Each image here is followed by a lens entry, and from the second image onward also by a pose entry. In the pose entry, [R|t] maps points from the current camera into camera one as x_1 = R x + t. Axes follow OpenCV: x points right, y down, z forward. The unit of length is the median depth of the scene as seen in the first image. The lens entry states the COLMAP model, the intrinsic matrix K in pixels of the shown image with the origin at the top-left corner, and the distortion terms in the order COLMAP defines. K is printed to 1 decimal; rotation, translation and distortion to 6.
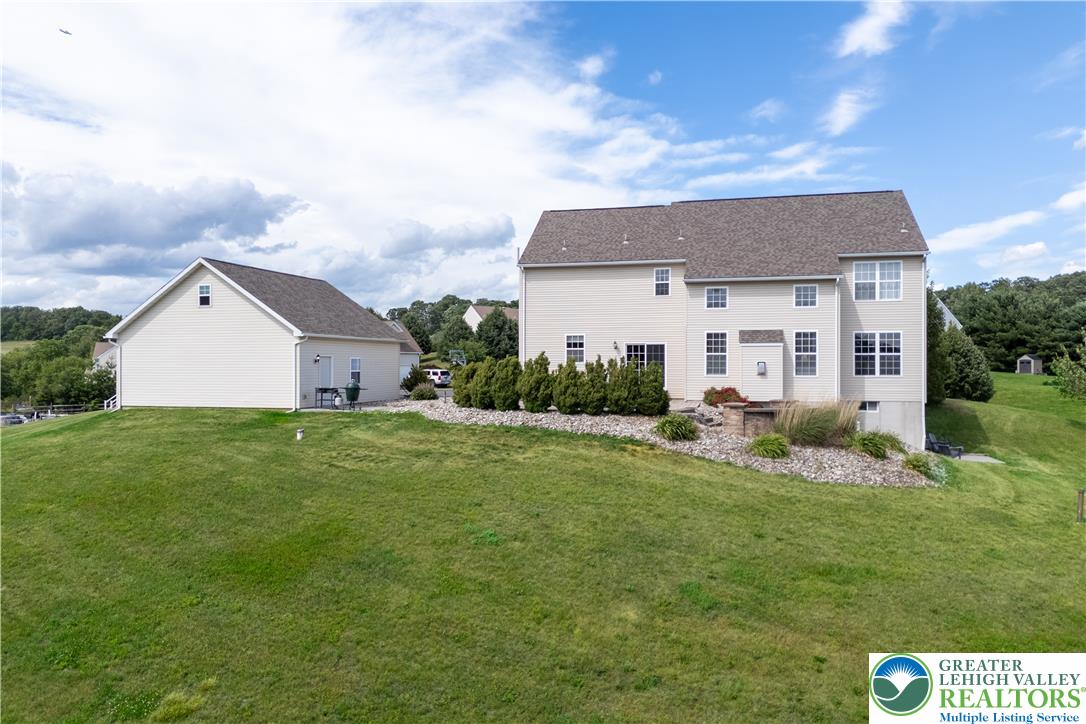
lens RADIAL K [[1058.5, 0, 543.0], [0, 1058.5, 362.0], [0, 0, 1]] dist [0.108338, -0.247034]
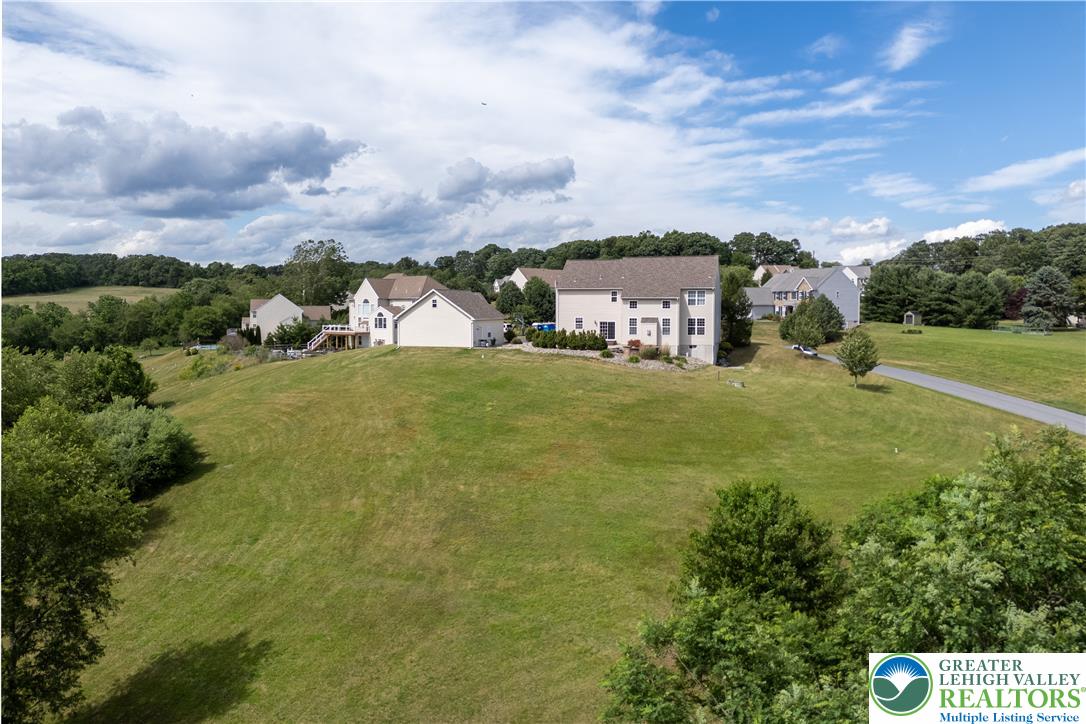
lens RADIAL K [[1058.5, 0, 543.0], [0, 1058.5, 362.0], [0, 0, 1]] dist [0.108338, -0.247034]
pose [[0.998764, 0.002274, -0.049644, 0.005573], [0.000646, 0.998273, 0.058734, -0.005589], [0.049692, -0.058694, 0.997038, -0.121592]]
